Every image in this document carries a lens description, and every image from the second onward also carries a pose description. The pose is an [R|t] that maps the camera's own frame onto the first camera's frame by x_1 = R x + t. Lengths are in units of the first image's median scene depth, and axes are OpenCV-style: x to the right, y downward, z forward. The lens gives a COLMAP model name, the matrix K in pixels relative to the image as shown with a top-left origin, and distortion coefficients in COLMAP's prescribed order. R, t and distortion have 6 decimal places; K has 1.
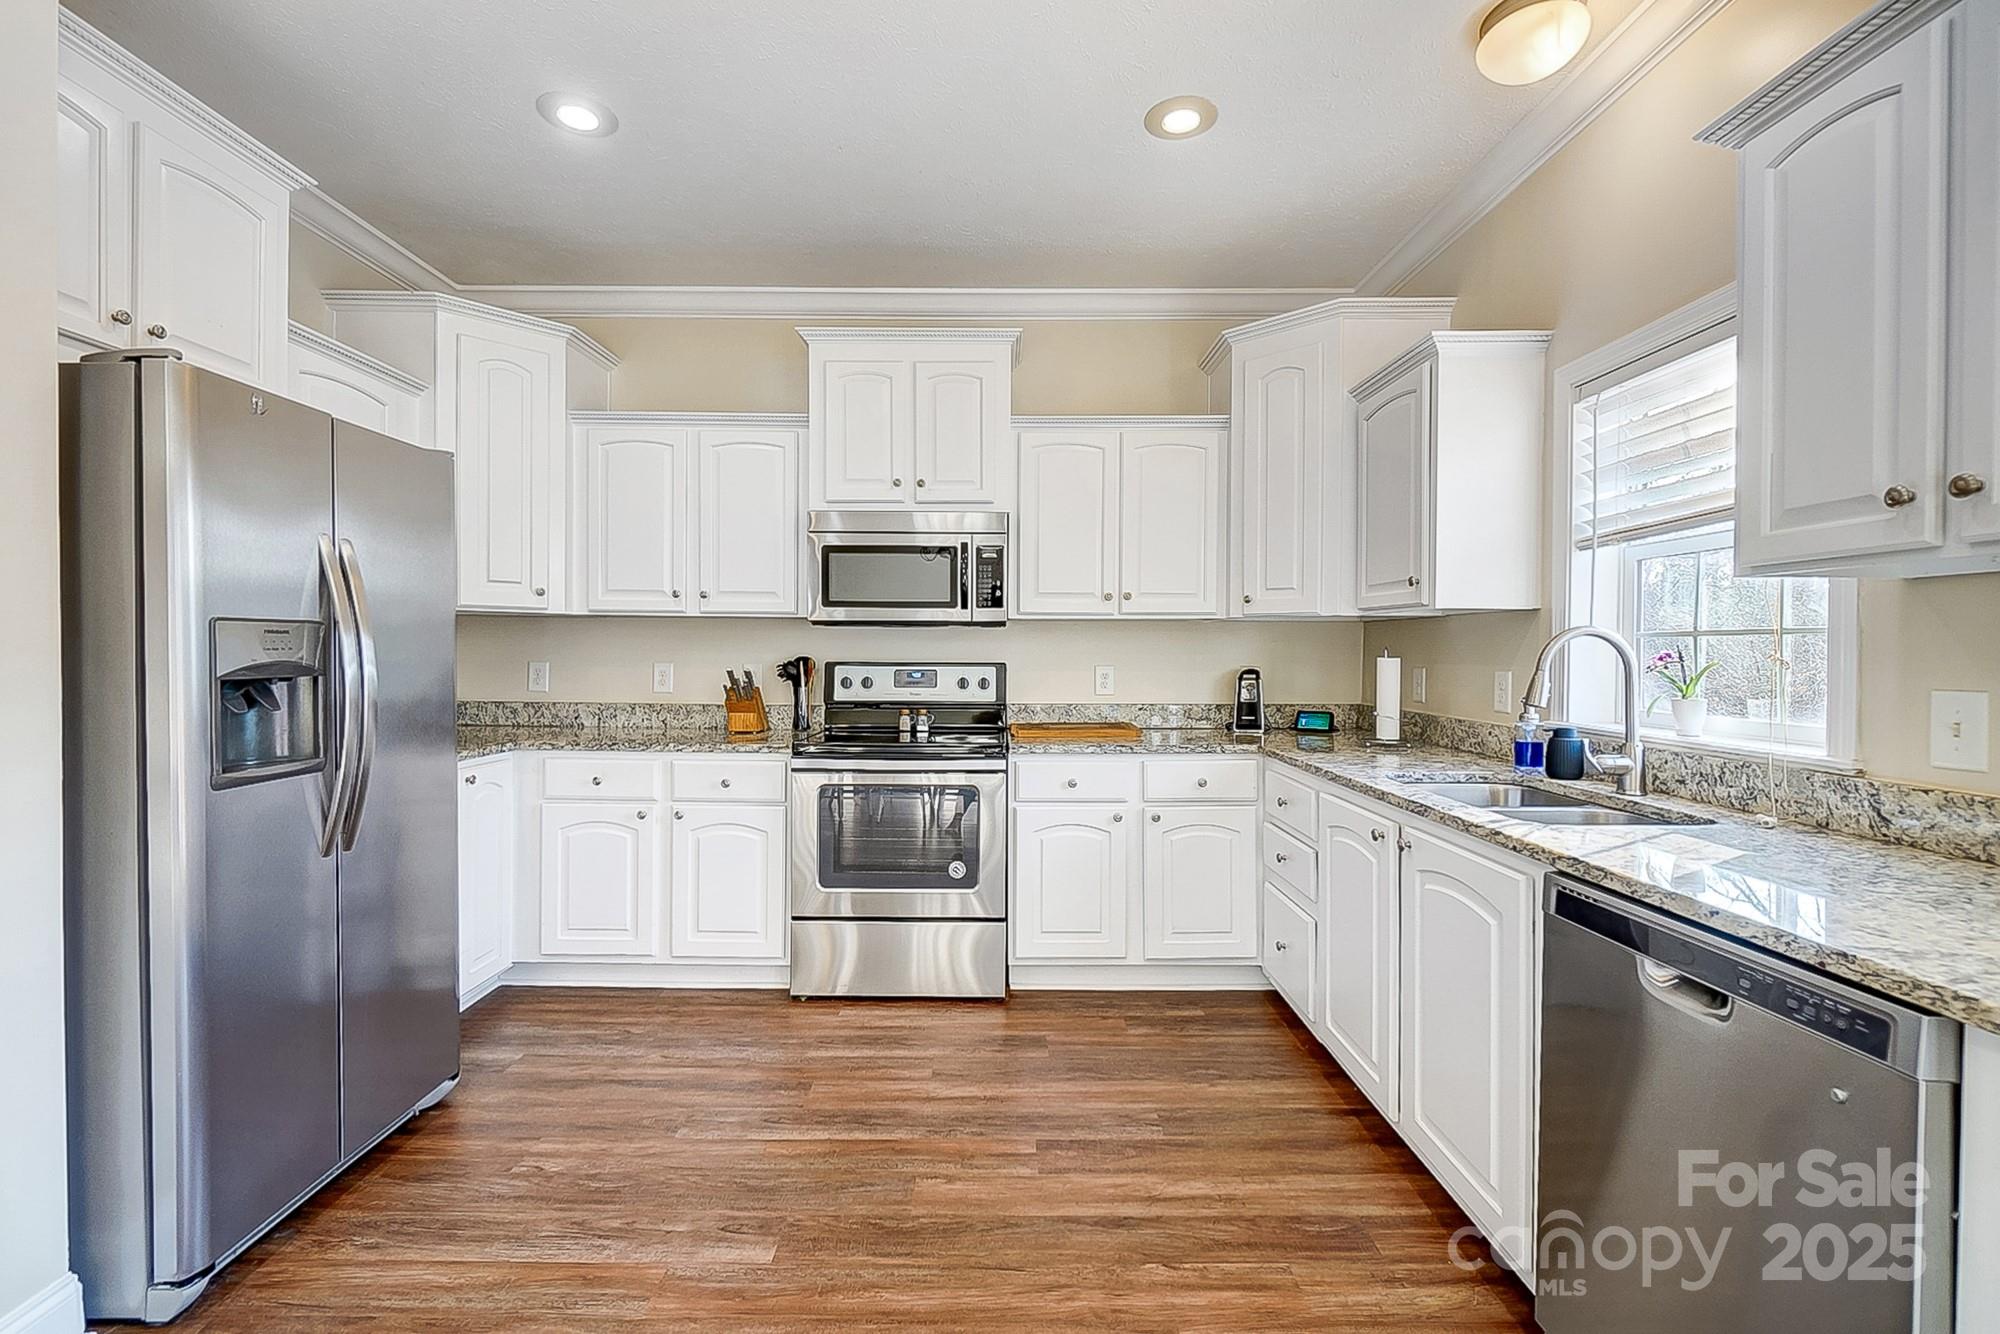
lens RADIAL K [[870.0, 0, 1001.0], [0, 870.0, 658.9], [0, 0, 1]] dist [-0.003431, -0.000774]
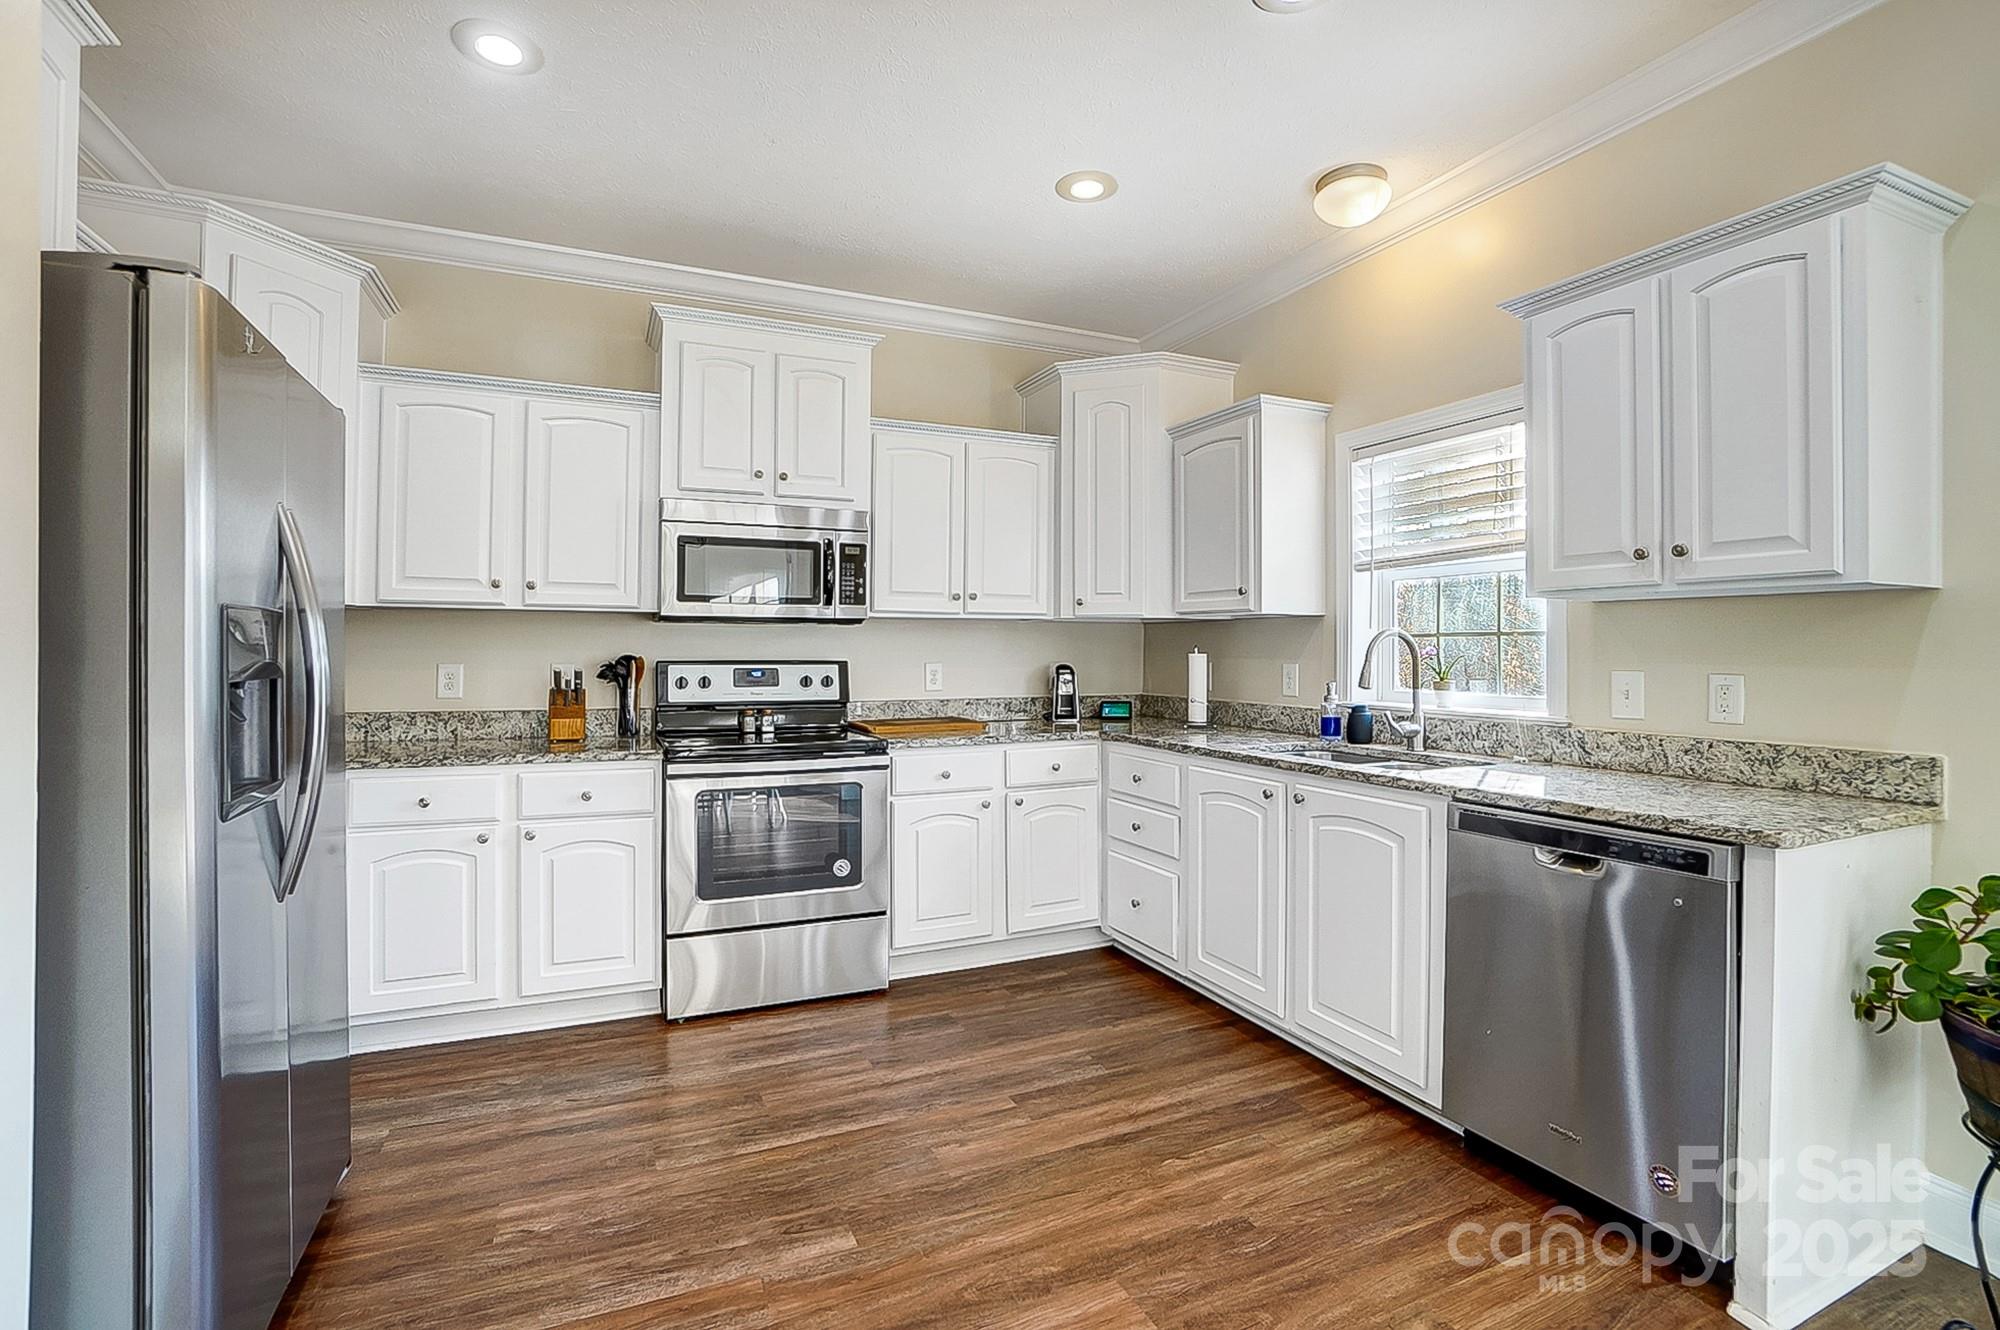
lens RADIAL K [[895.2, 0, 999.5], [0, 895.2, 648.3], [0, 0, 1]] dist [-0.063431, 0.023370]
pose [[0.911024, -0.000758, 0.412352, -0.306591], [0.005543, 0.999930, -0.010409, 0.002250], [-0.412315, 0.011768, 0.910965, -0.006745]]
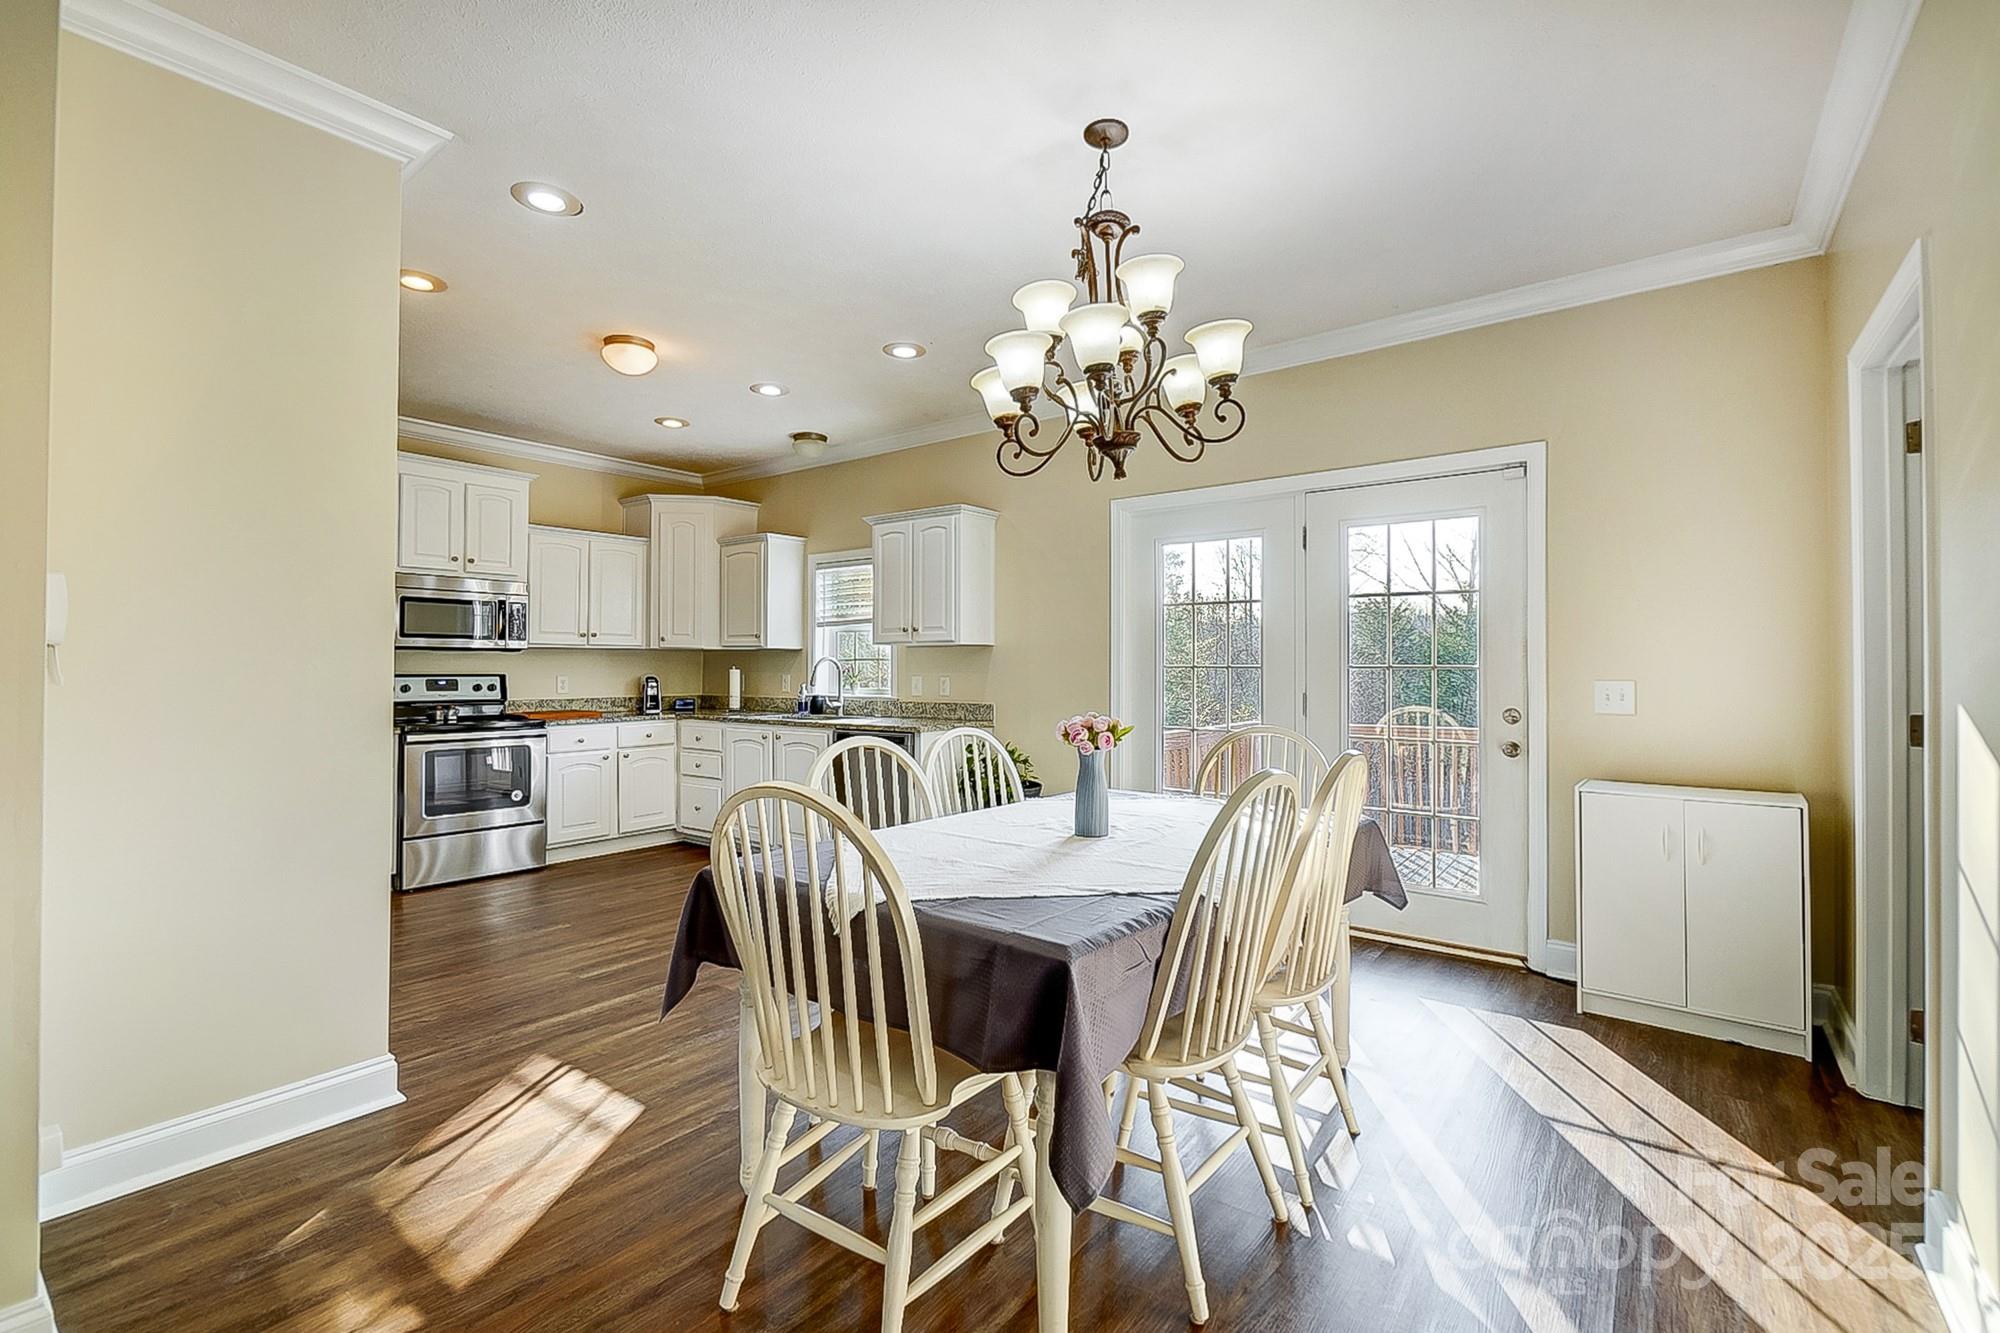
lens RADIAL K [[870.0, 0, 1001.0], [0, 870.0, 658.4], [0, 0, 1]] dist [-0.003431, -0.000774]
pose [[0.611923, 0.006728, 0.790889, -0.814615], [0.009557, 0.999828, -0.015900, 0.011273], [-0.790860, 0.017289, 0.611753, -0.787391]]
